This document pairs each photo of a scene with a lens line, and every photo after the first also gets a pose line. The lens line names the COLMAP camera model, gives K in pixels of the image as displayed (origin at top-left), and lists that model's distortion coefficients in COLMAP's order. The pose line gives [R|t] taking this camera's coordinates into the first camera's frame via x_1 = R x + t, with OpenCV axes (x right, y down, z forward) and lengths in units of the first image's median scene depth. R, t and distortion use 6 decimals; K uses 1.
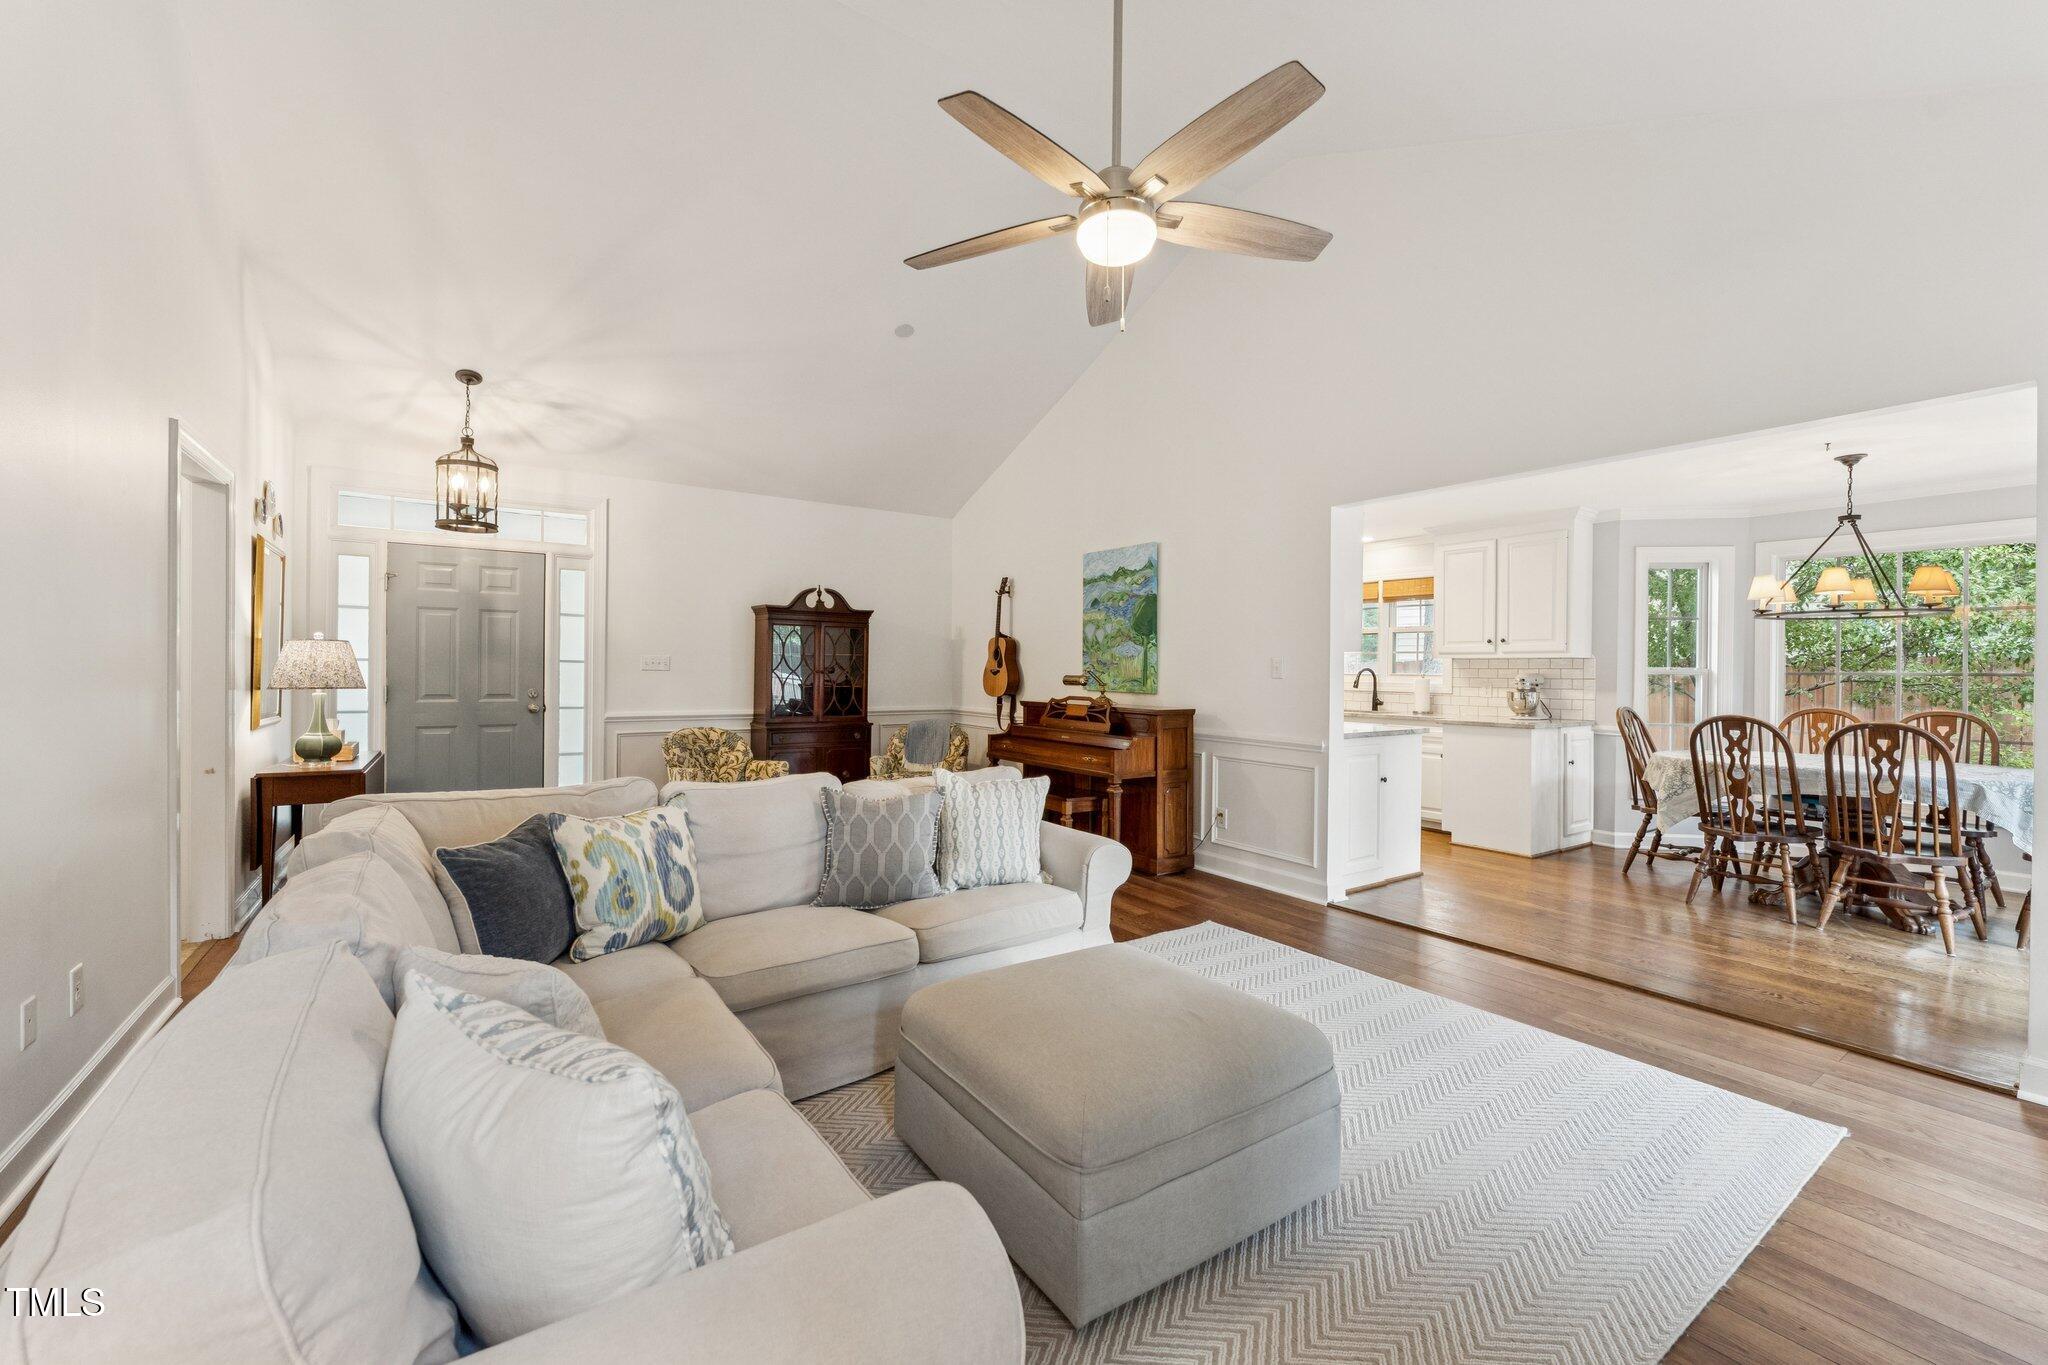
lens RADIAL K [[837.0, 0, 1004.3], [0, 837.0, 672.0], [0, 0, 1]] dist [0.000512, 0.000271]
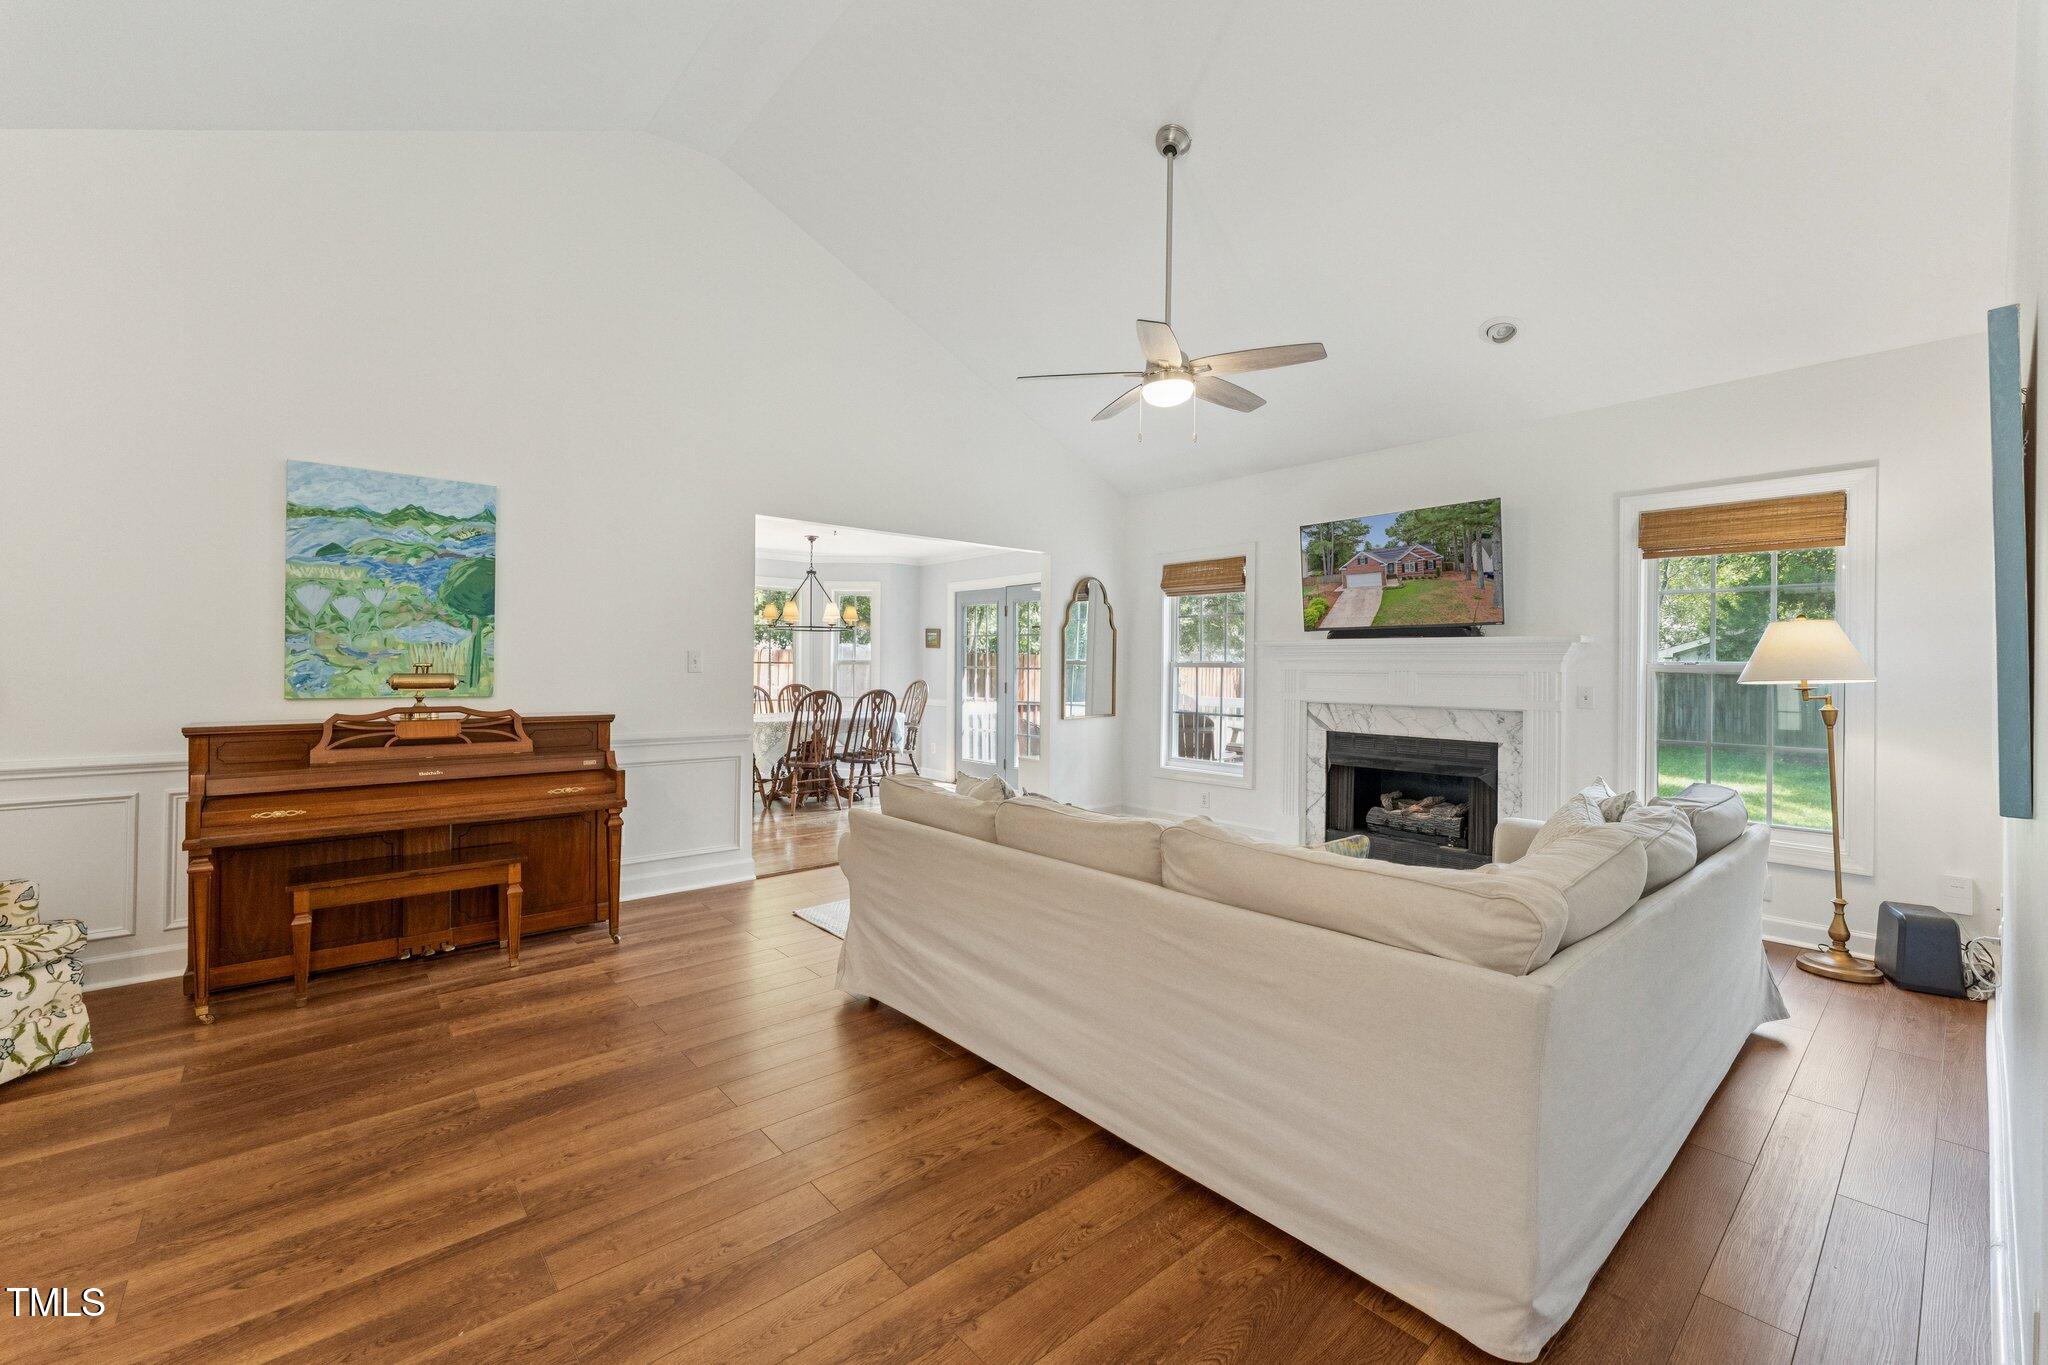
lens RADIAL K [[837.0, 0, 1026.8], [0, 837.0, 668.1], [0, 0, 1]] dist [0.000512, 0.000271]
pose [[-0.139229, -0.013700, 0.990165, -0.562803], [-0.004388, 0.999903, 0.013218, -0.009605], [-0.990251, -0.002505, -0.139275, 0.607329]]
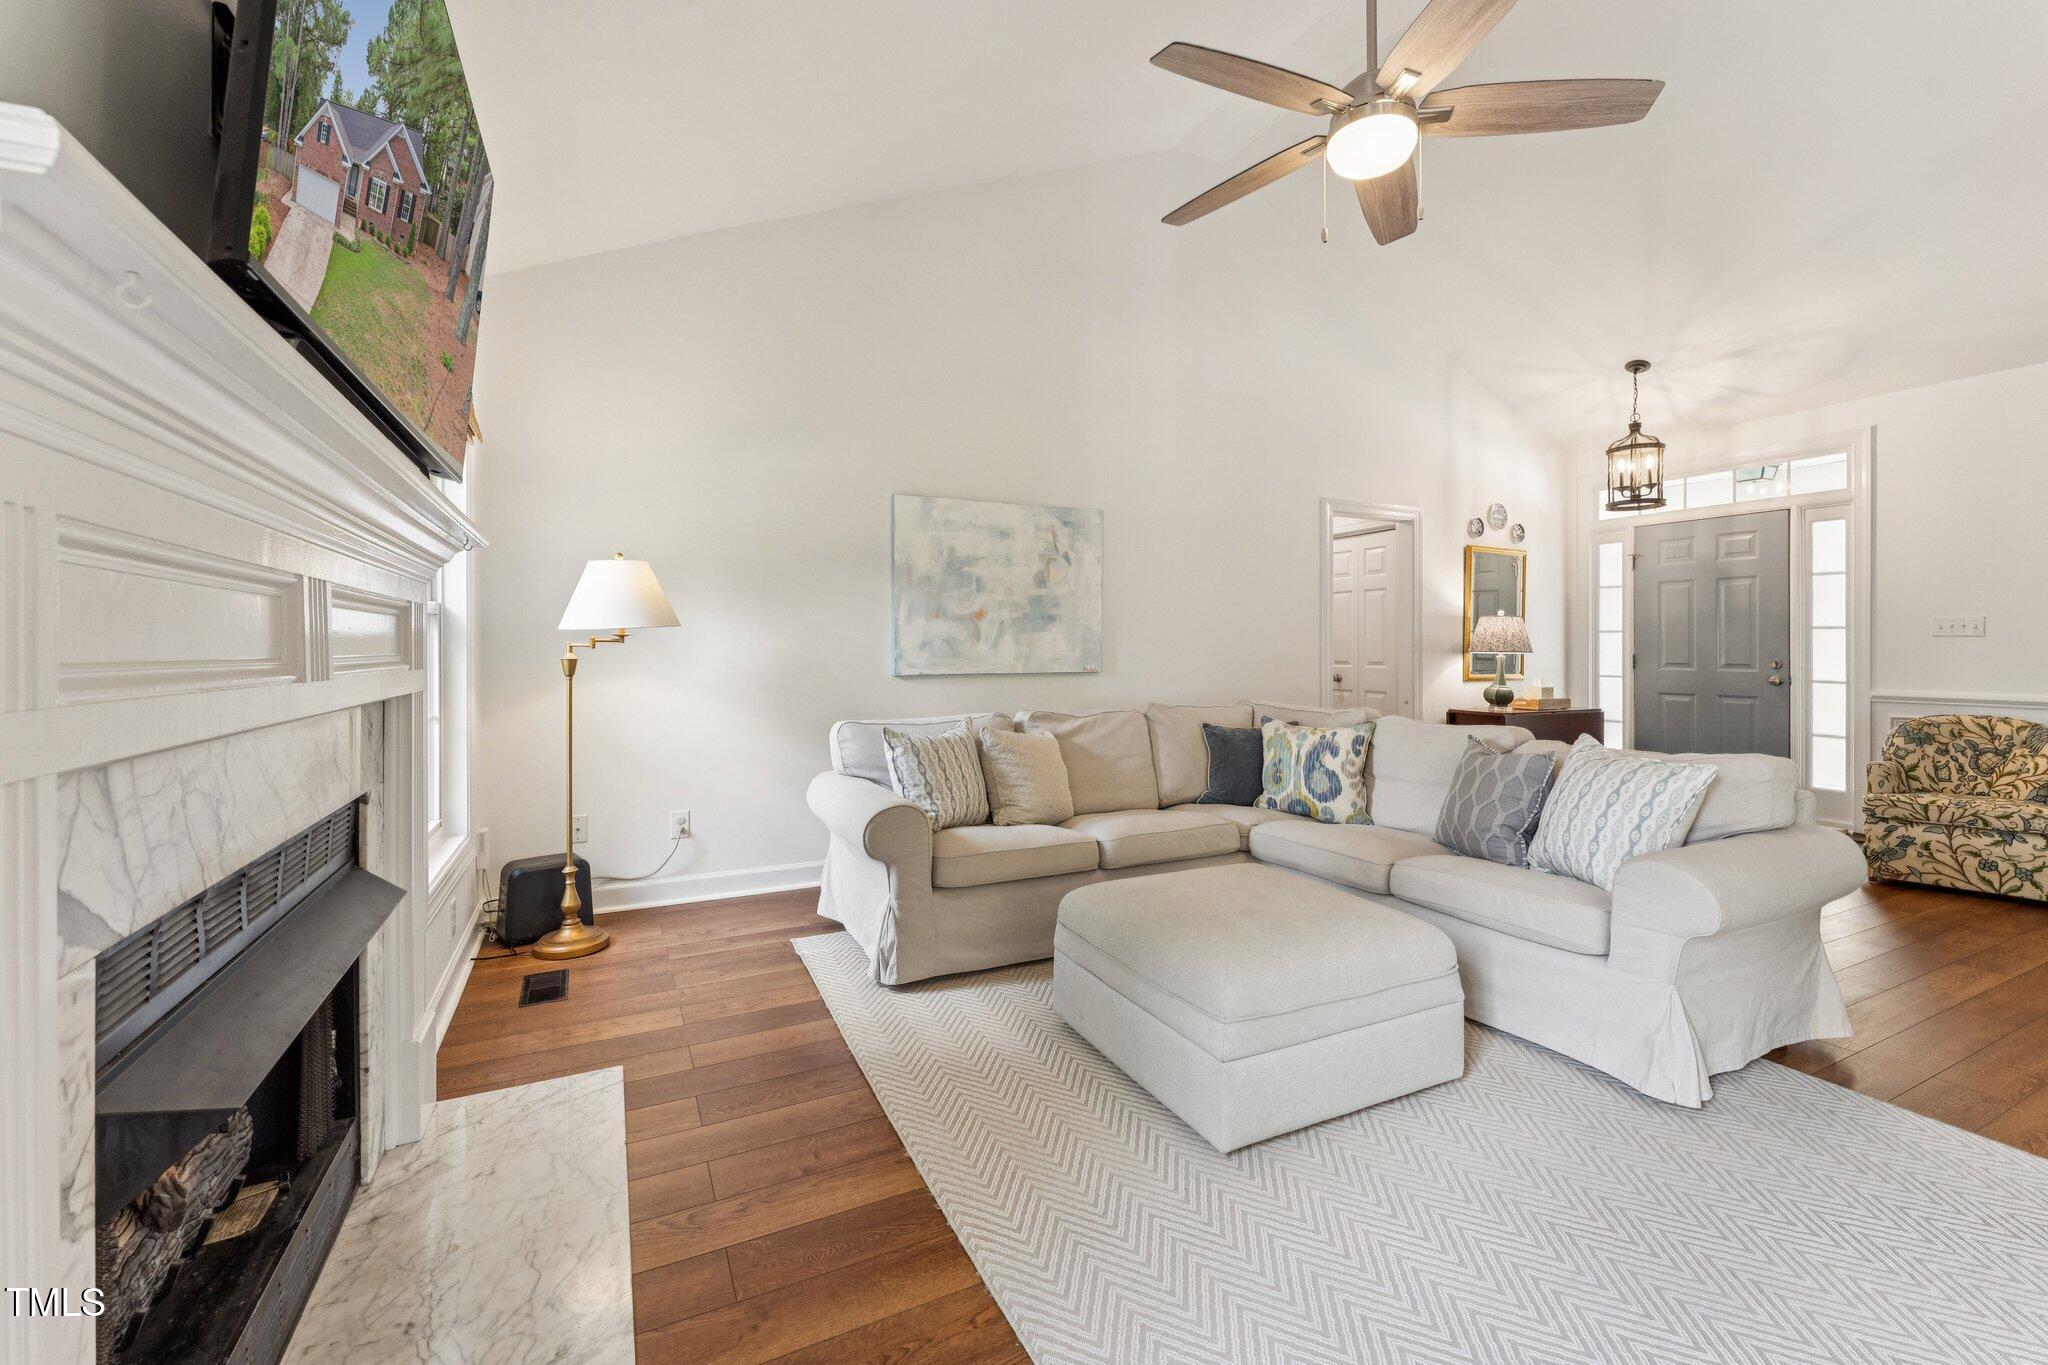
lens RADIAL K [[837.0, 0, 1016.4], [0, 837.0, 640.7], [0, 0, 1]] dist [0.000512, 0.000271]
pose [[-0.128214, -0.015538, -0.991625, 0.457588], [-0.008293, 0.999859, -0.014595, 0.020883], [0.991712, 0.006352, -0.128325, 0.298680]]
